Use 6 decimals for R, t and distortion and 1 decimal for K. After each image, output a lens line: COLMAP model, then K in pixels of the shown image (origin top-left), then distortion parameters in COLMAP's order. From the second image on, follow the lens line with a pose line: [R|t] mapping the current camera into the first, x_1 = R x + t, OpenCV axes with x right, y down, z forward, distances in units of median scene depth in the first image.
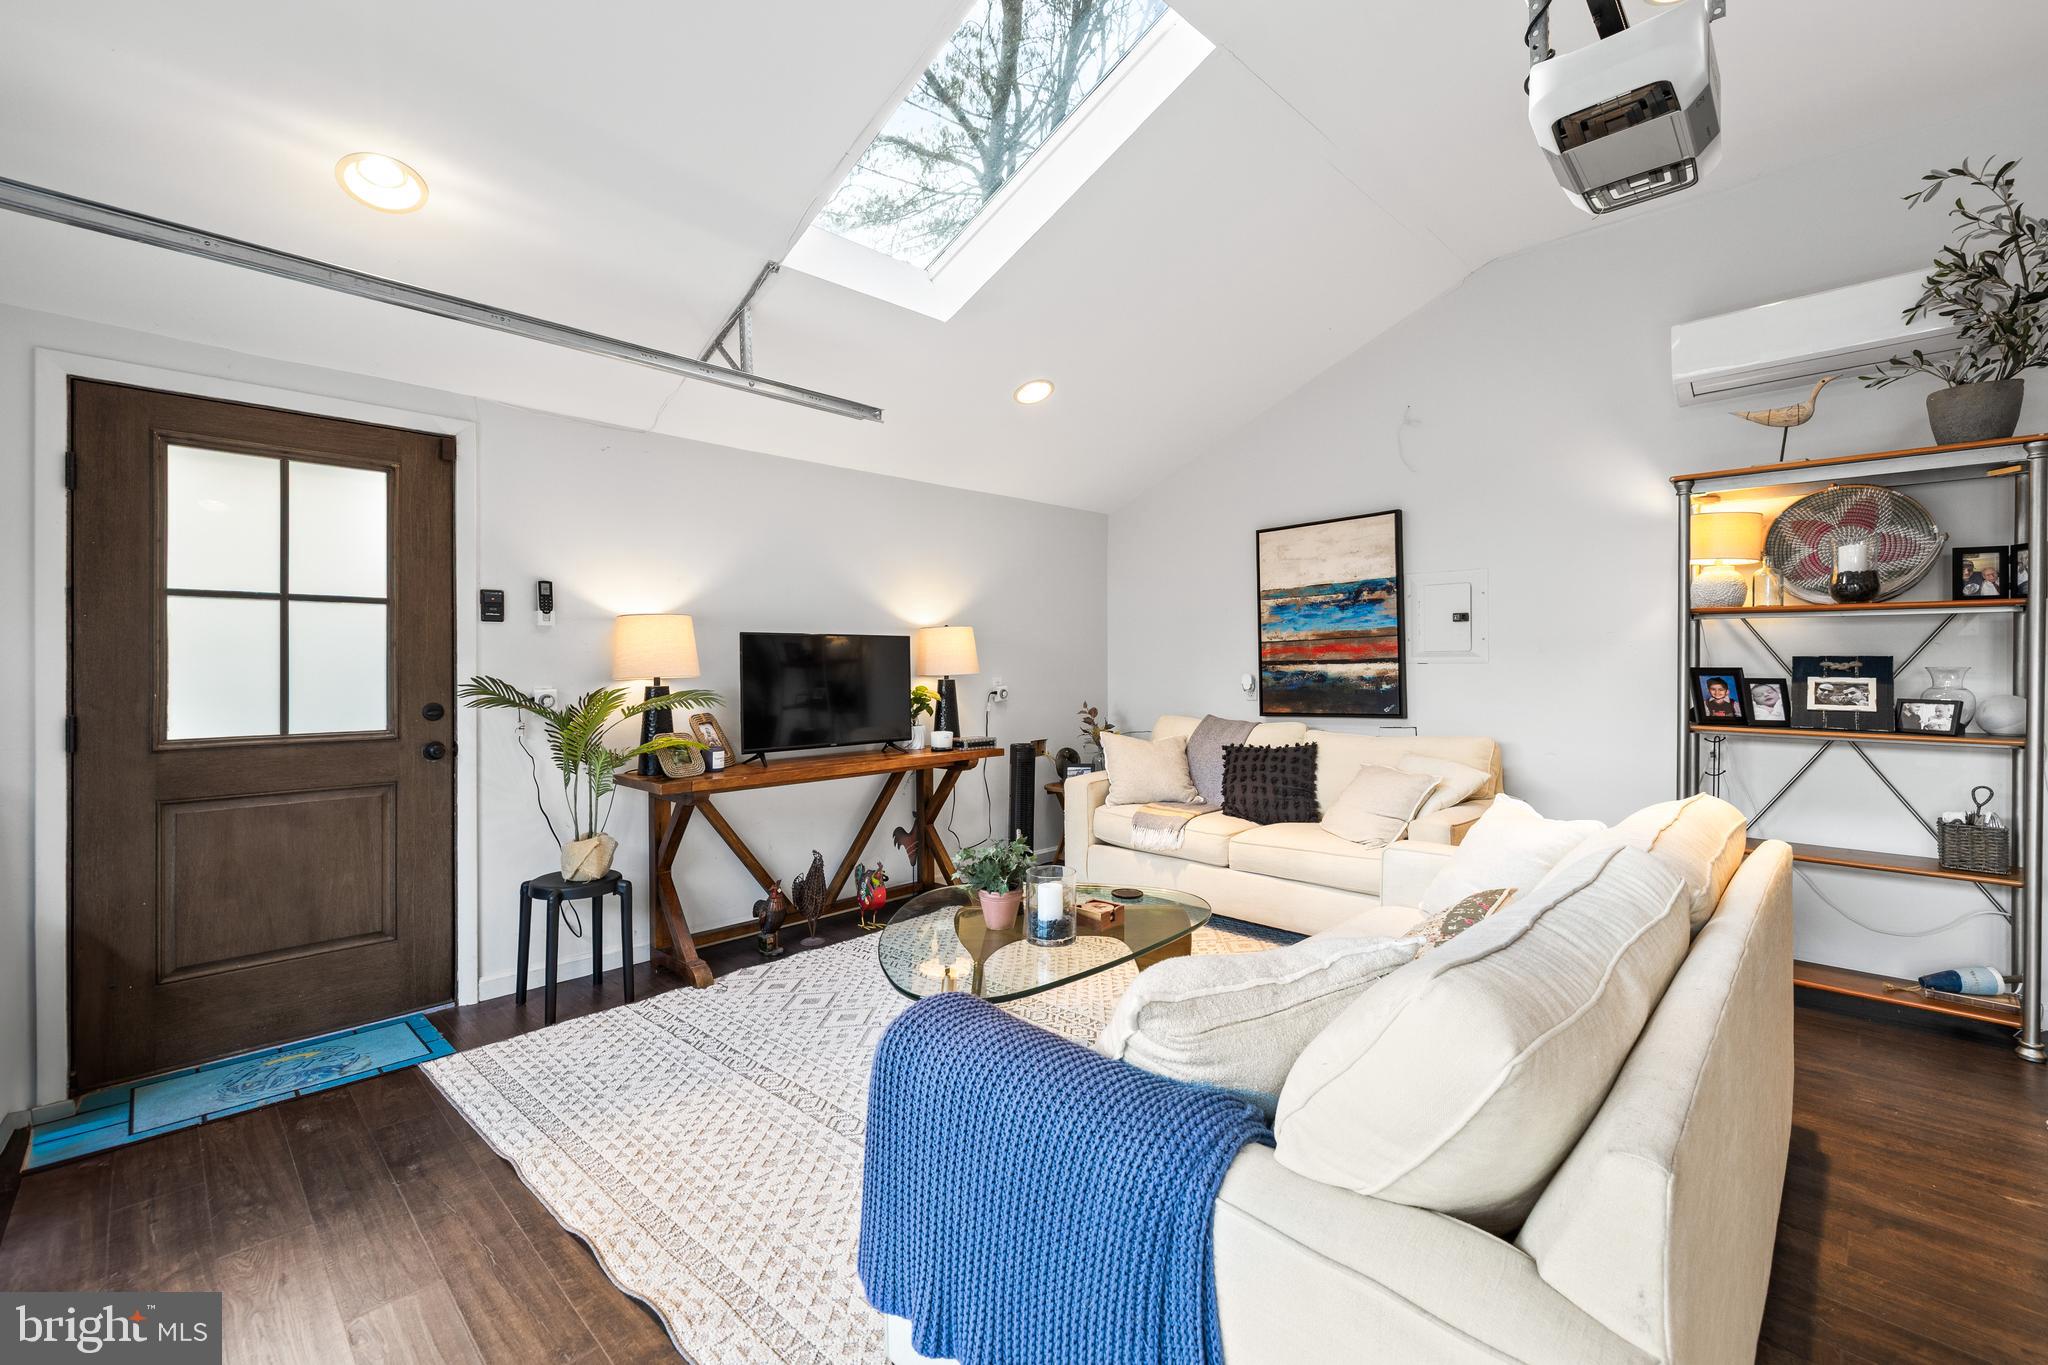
lens RADIAL K [[877.7, 0, 1031.2], [0, 877.7, 660.2], [0, 0, 1]] dist [0.001957, 0.000167]
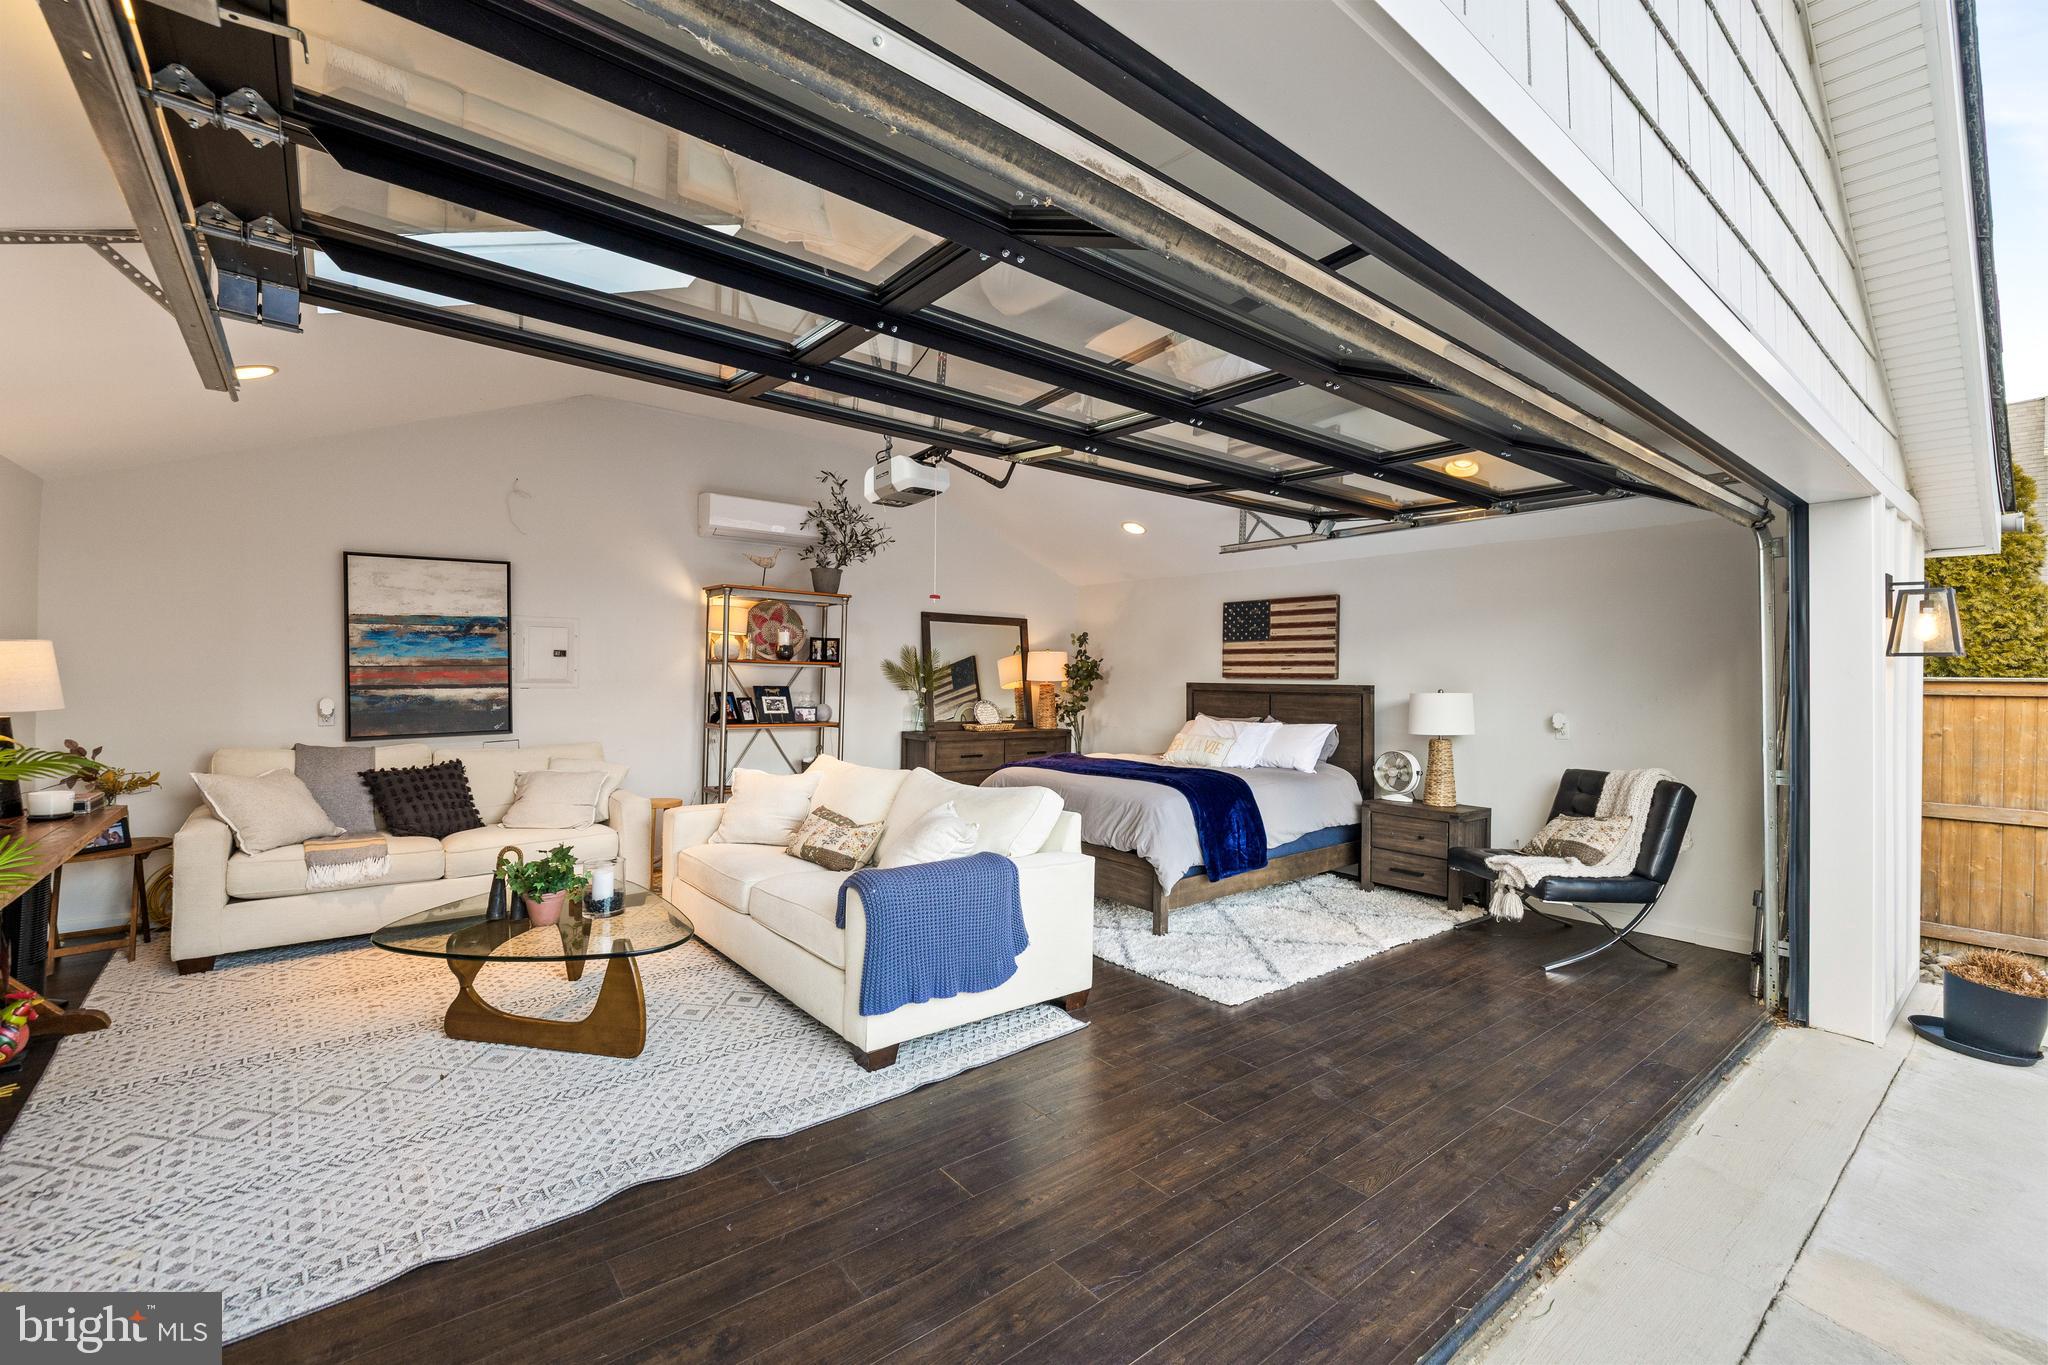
lens RADIAL K [[877.7, 0, 1036.3], [0, 877.7, 678.8], [0, 0, 1]] dist [0.001957, 0.000167]
pose [[0.104097, 0.000445, 0.994567, -0.707711], [-0.019499, 0.999809, 0.001594, -0.025323], [-0.994376, -0.019559, 0.104086, 0.141175]]
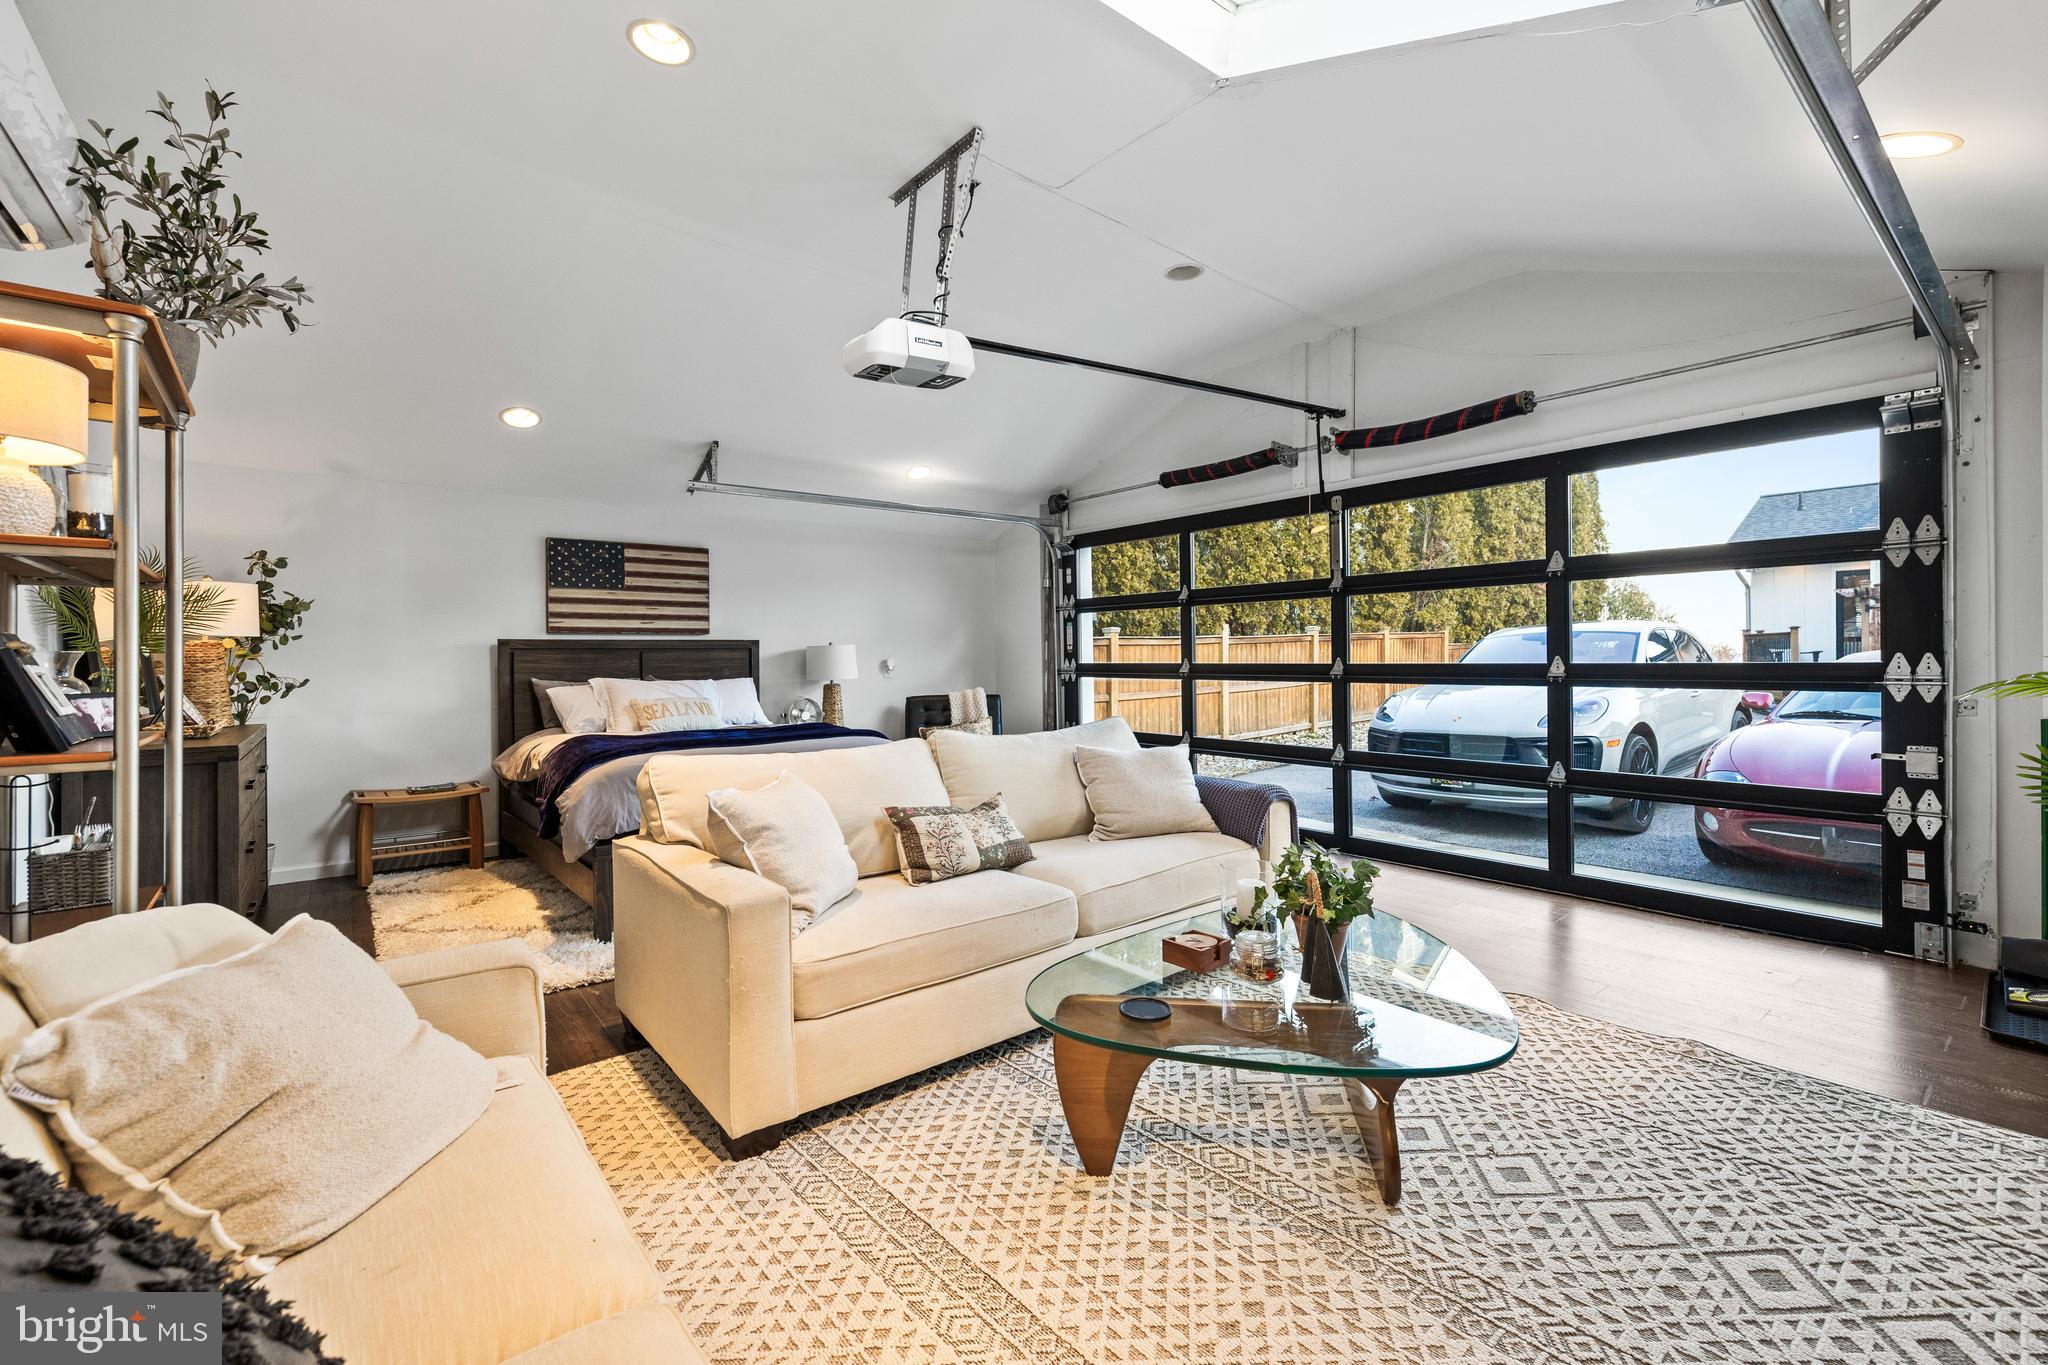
lens RADIAL K [[877.7, 0, 1027.3], [0, 877.7, 661.9], [0, 0, 1]] dist [0.001957, 0.000167]
pose [[-0.991130, 0.002308, 0.132877, 0.114758], [0.003907, 0.999923, 0.011772, -0.000590], [-0.132839, 0.012187, -0.991063, 1.187233]]
